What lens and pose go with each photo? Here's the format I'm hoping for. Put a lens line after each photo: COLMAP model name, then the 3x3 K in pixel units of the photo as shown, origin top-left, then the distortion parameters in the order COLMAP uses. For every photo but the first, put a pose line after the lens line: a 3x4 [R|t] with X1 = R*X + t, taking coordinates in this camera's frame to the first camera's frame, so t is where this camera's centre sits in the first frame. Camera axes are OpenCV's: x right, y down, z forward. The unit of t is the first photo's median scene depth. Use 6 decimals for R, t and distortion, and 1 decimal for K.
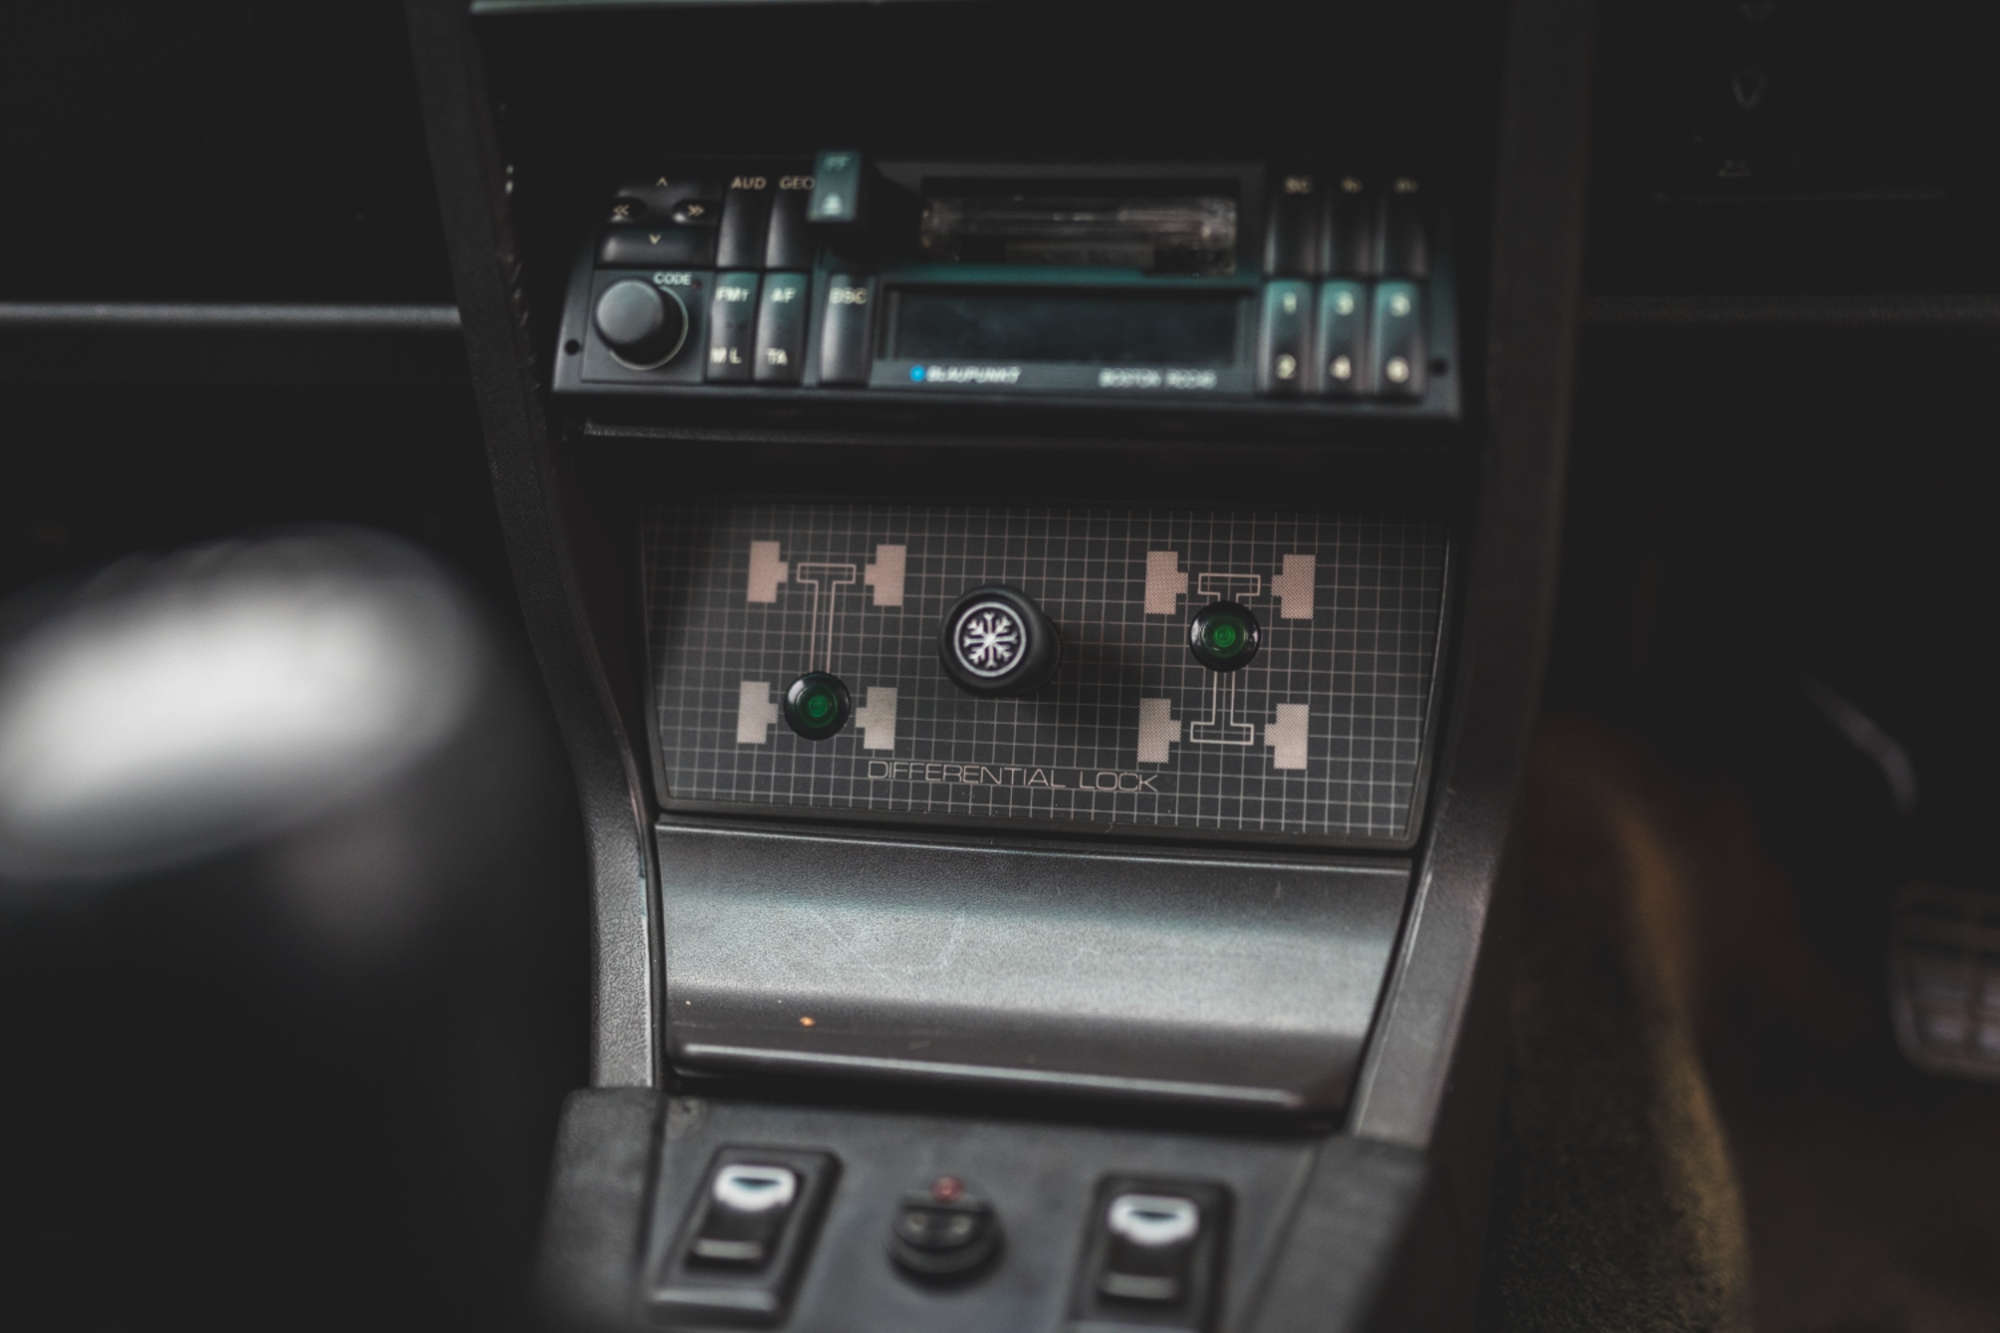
lens RADIAL K [[1985.4, 0, 1020.4], [0, 1985.4, 664.5], [0, 0, 1]] dist [0.004236, -0.001522]
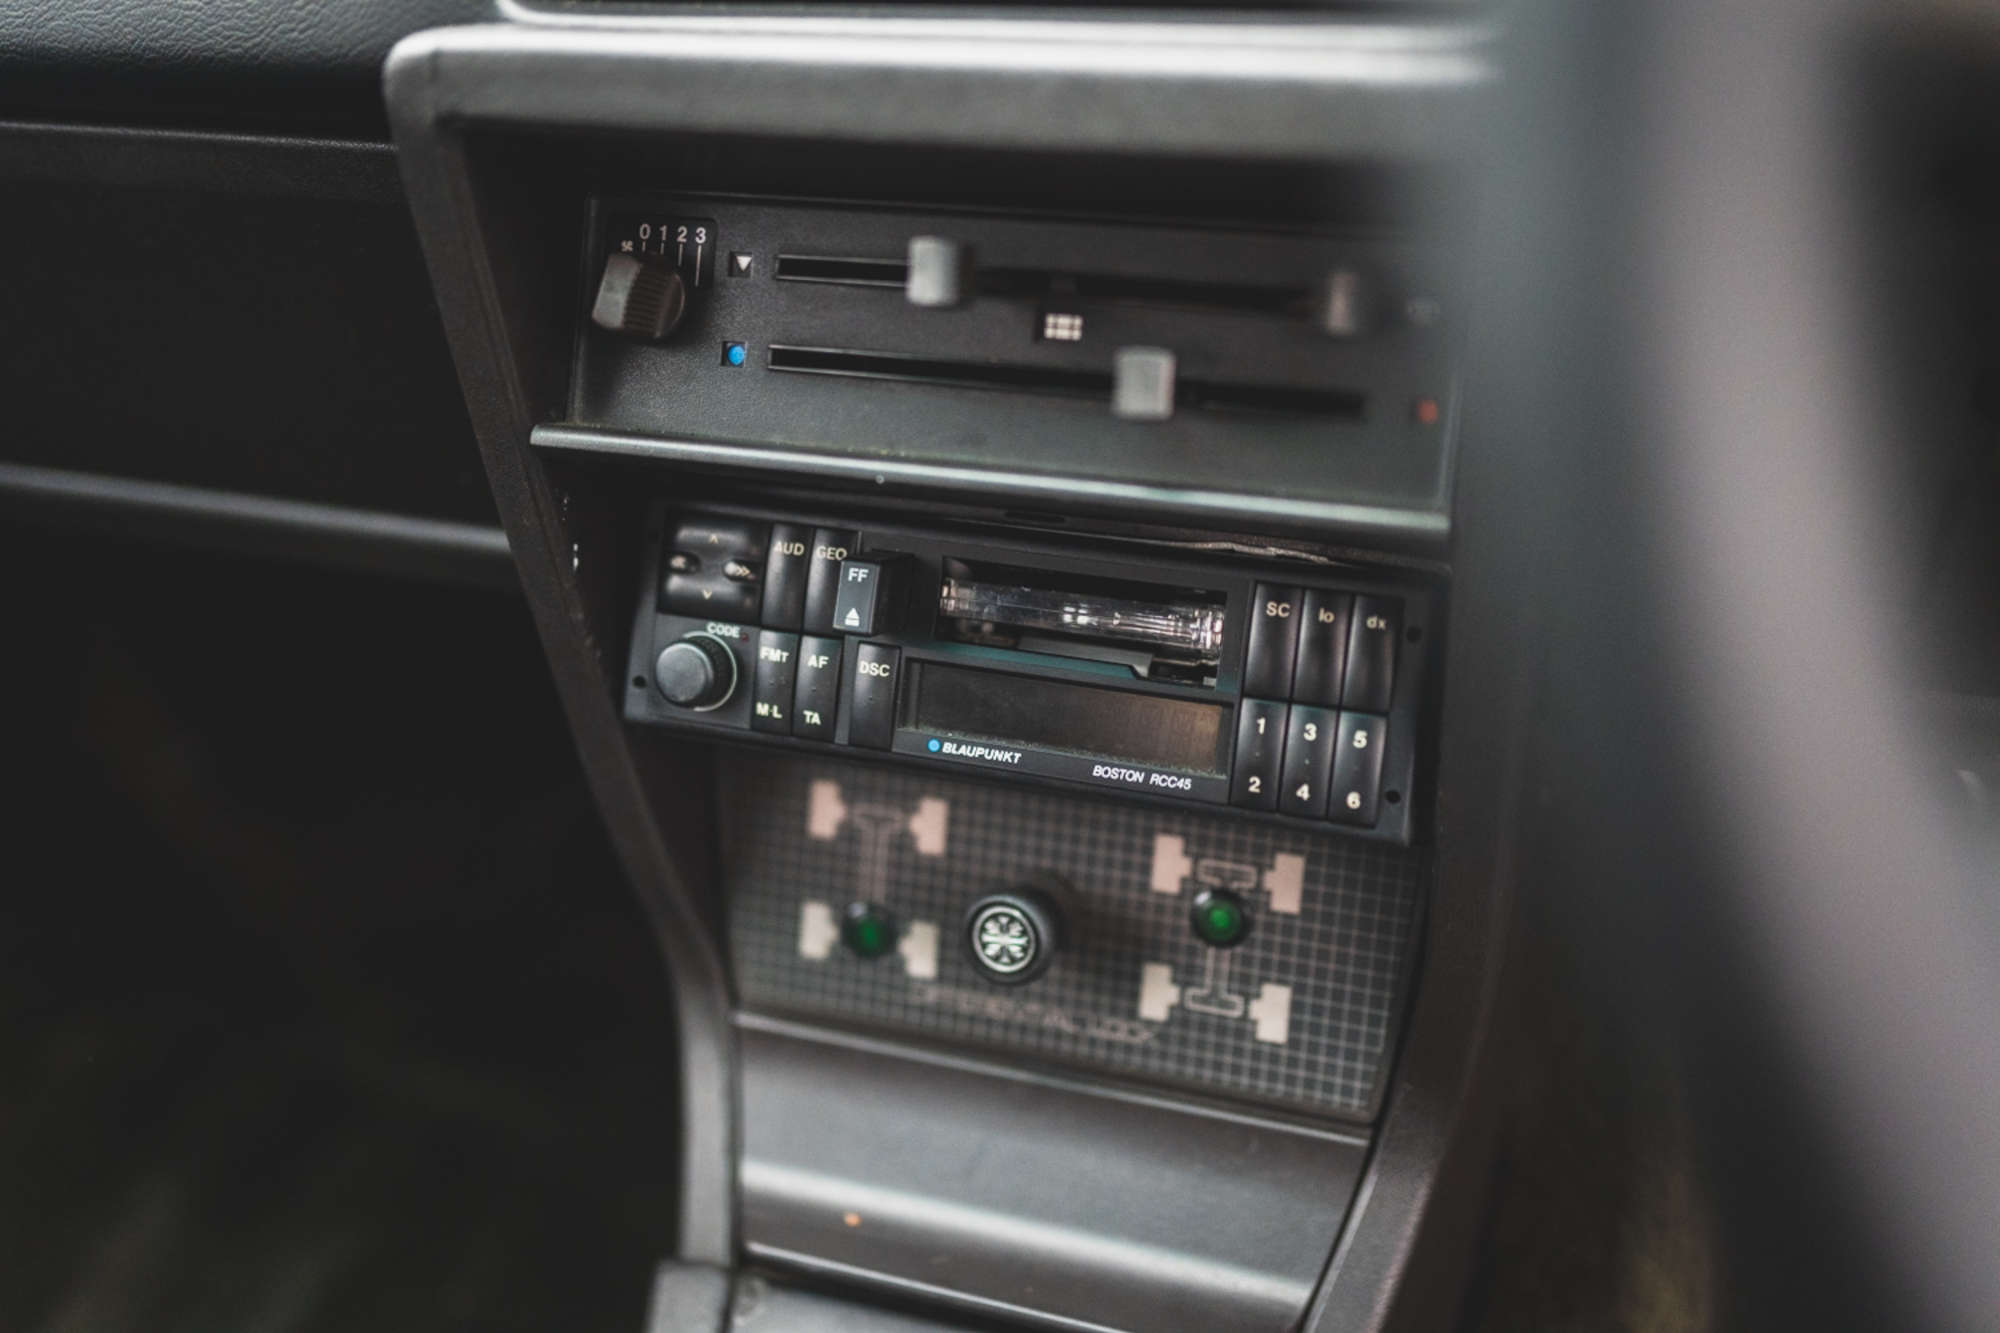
lens RADIAL K [[1985.4, 0, 1020.4], [0, 1985.4, 664.5], [0, 0, 1]] dist [0.004236, -0.001522]
pose [[0.992874, 0.041259, -0.111794, 0.111709], [-0.012920, 0.969890, 0.243202, -0.430893], [0.118462, -0.240025, 0.963512, -0.059507]]
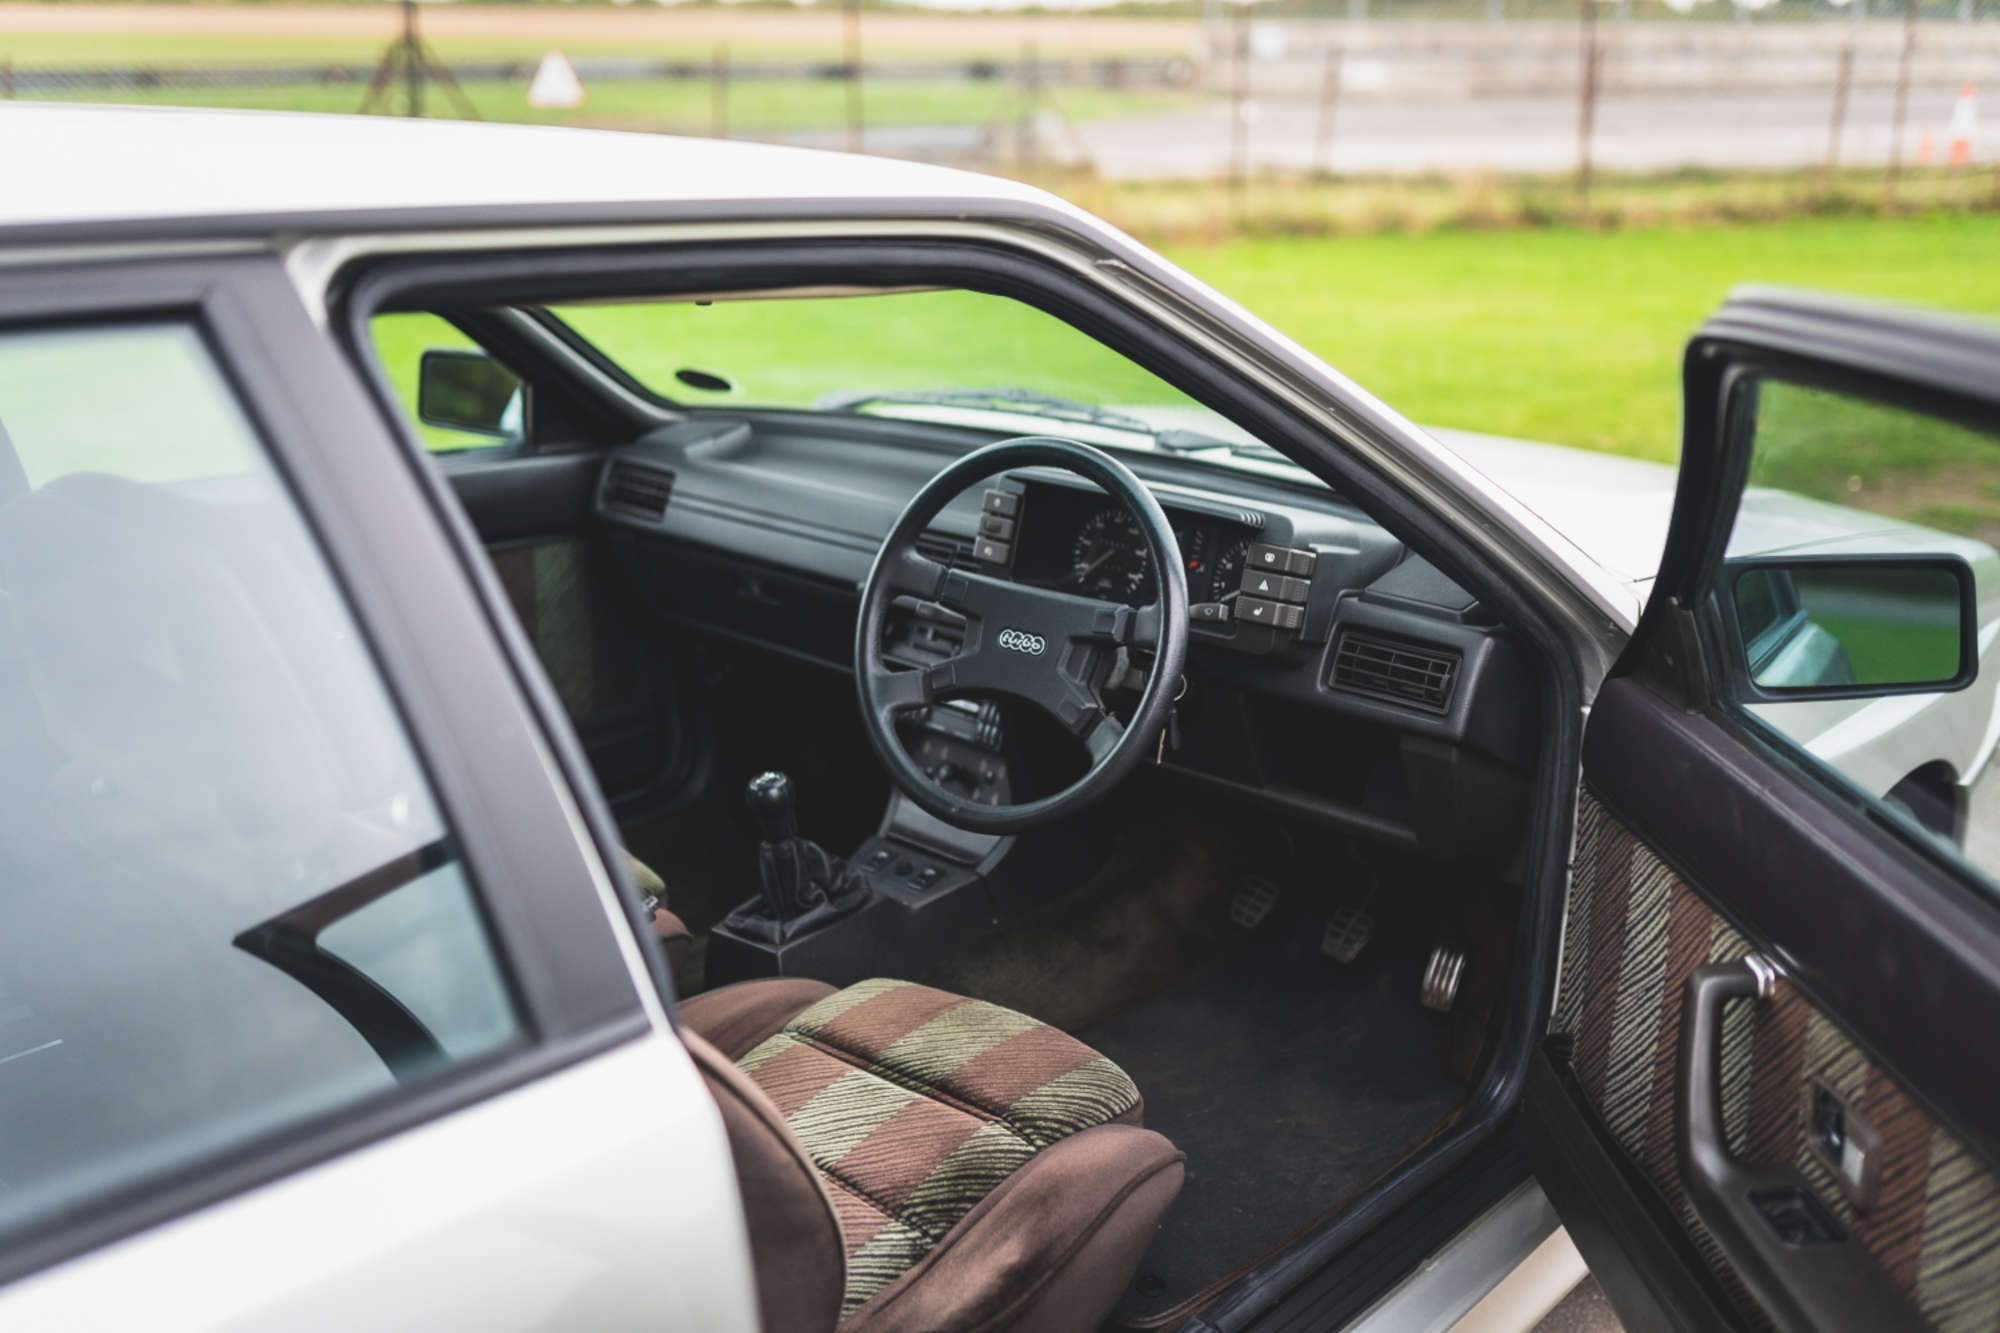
lens RADIAL K [[1985.4, 0, 1020.4], [0, 1985.4, 664.5], [0, 0, 1]] dist [0.004236, -0.001522]
pose [[0.862027, 0.168407, -0.478068, 2.677819], [-0.142321, 0.985666, 0.090591, -0.812625], [0.486472, -0.010053, 0.873639, -3.608840]]
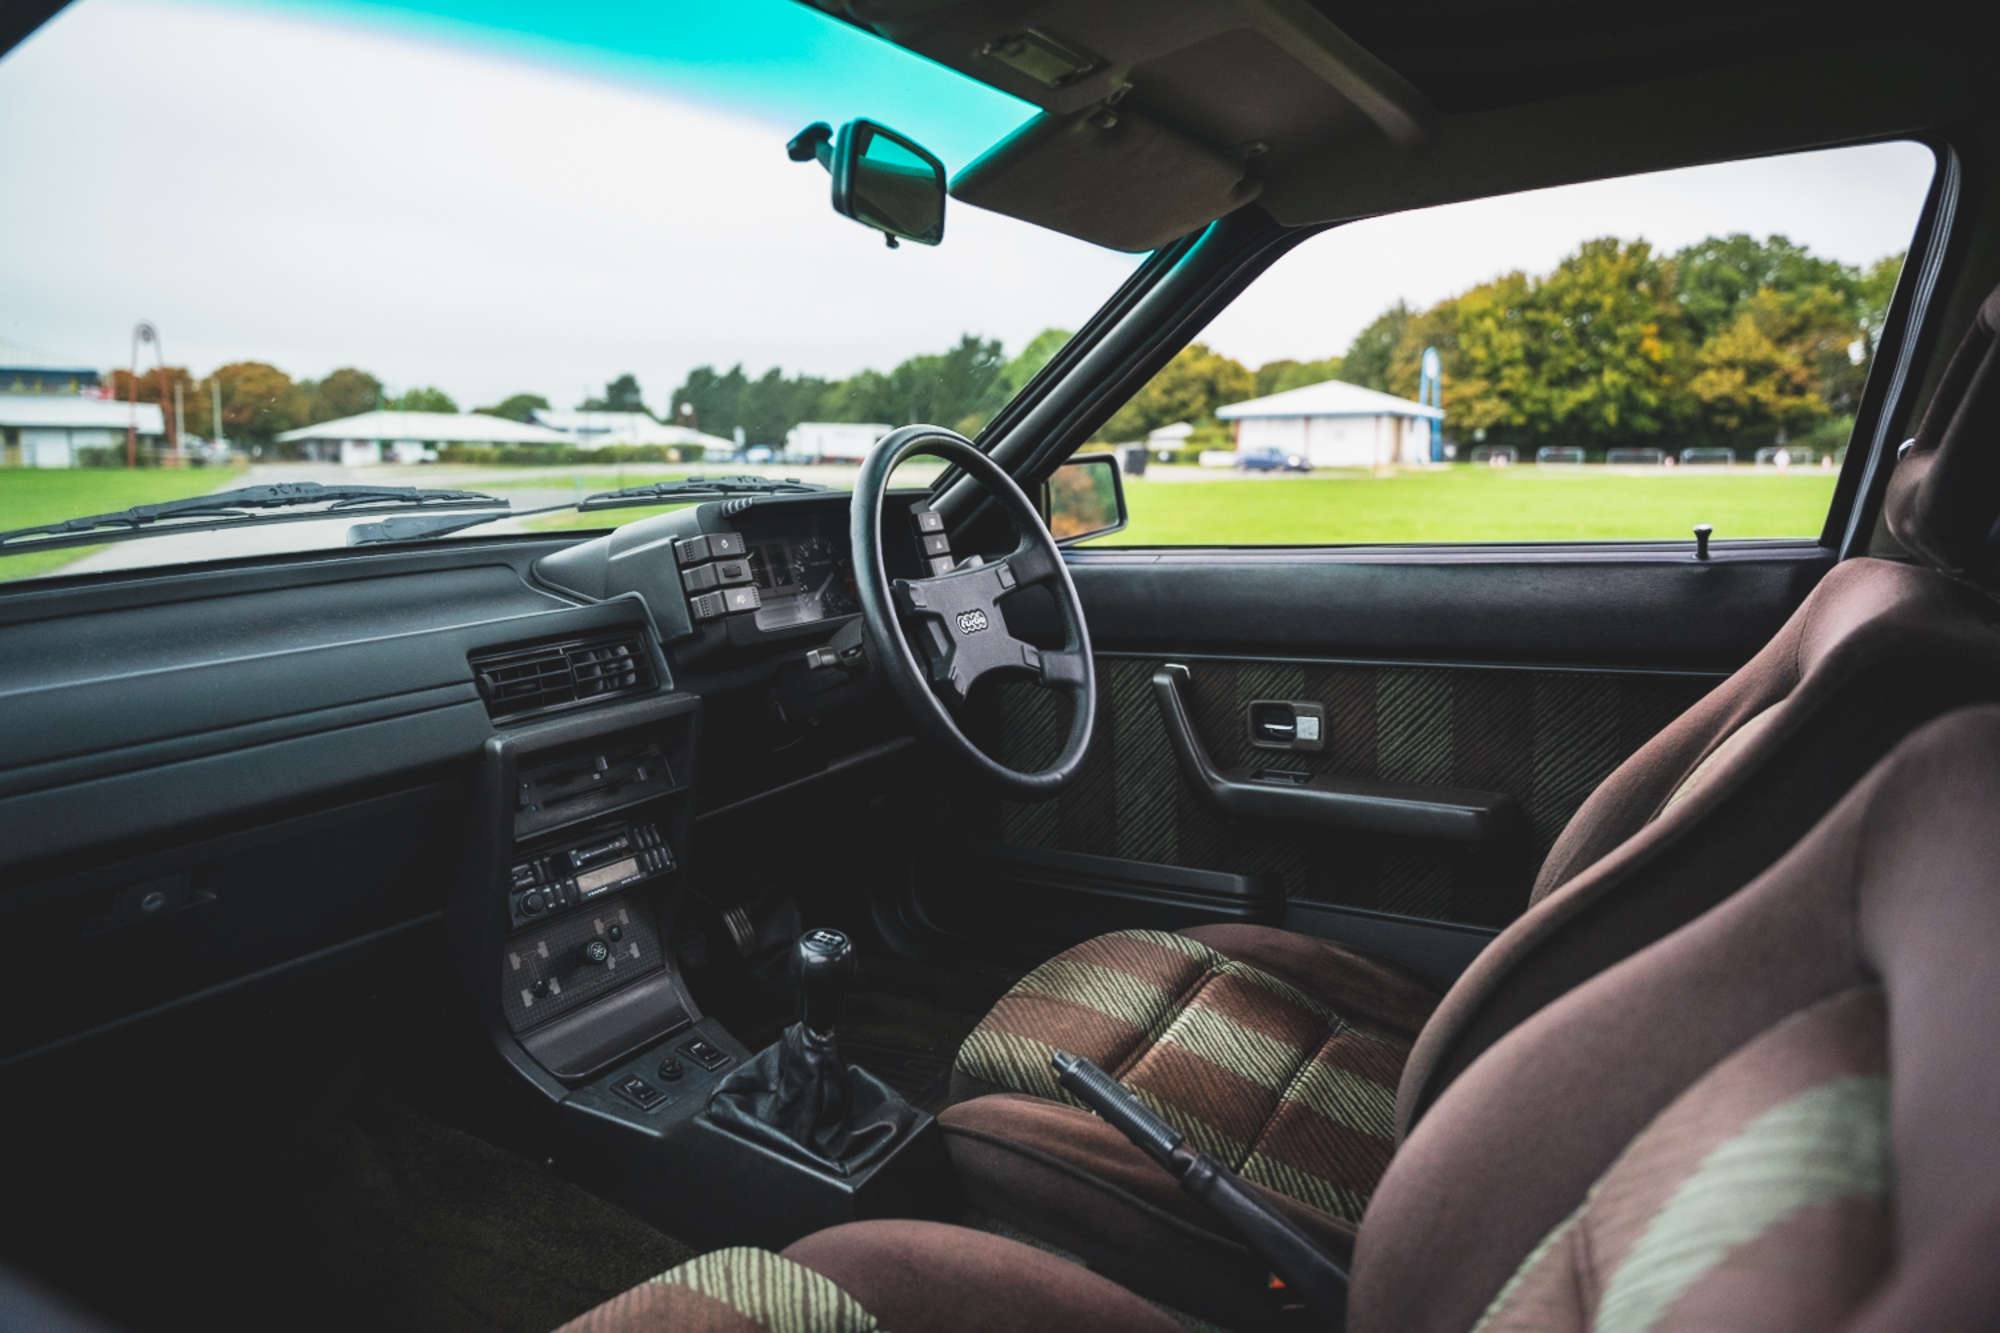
lens RADIAL K [[1343.8, 0, 1000.0], [0, 1343.8, 666.5], [0, 0, 1]] dist [-0.001483, 0.000065]
pose [[0.327383, -0.148494, 0.933151, -2.213304], [0.243688, 0.967435, 0.068455, -0.560507], [-0.912927, 0.204987, 0.352908, -0.859465]]
